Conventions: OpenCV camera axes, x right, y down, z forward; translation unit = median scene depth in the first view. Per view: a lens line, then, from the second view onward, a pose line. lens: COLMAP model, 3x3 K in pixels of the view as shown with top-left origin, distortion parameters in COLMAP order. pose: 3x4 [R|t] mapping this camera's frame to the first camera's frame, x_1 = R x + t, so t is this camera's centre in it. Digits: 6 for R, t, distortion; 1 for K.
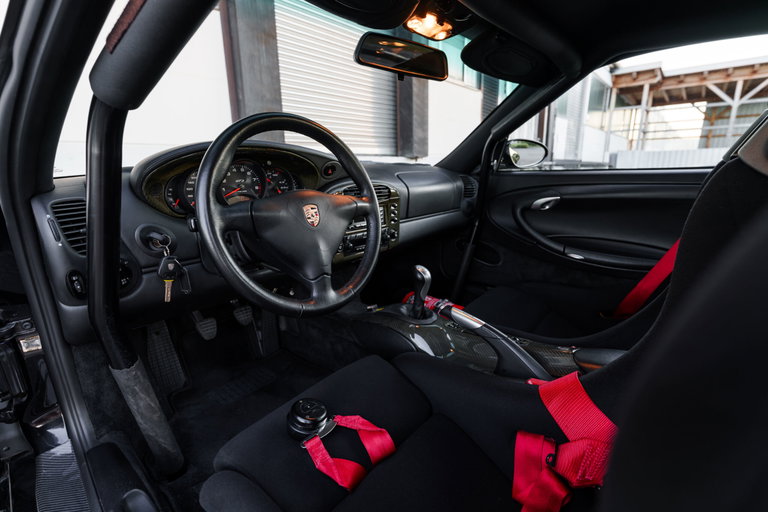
lens RADIAL K [[345.4, 0, 383.3], [0, 345.4, 256.1], [0, 0, 1]] dist [-0.002474, -0.000542]
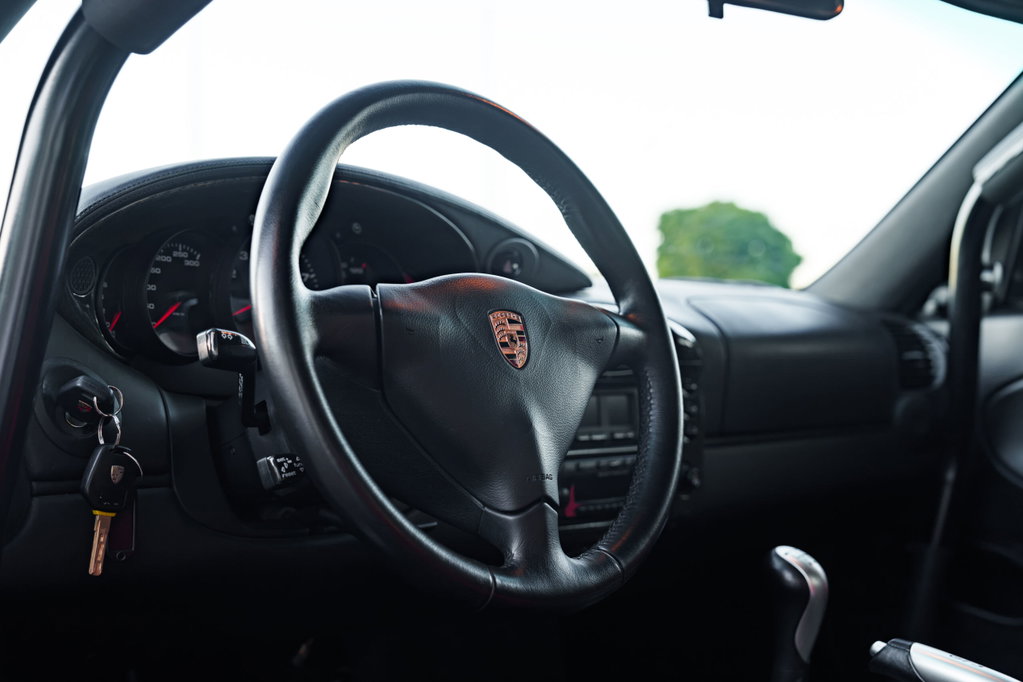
lens RADIAL K [[1366.9, 0, 511.2], [0, 1366.9, 342.0], [0, 0, 1]] dist [0.000877, 0.000000]
pose [[0.999605, 0.002837, -0.027951, -0.157065], [-0.010547, 0.960014, -0.279752, 0.272476], [0.026040, 0.279936, 0.959665, -0.359997]]
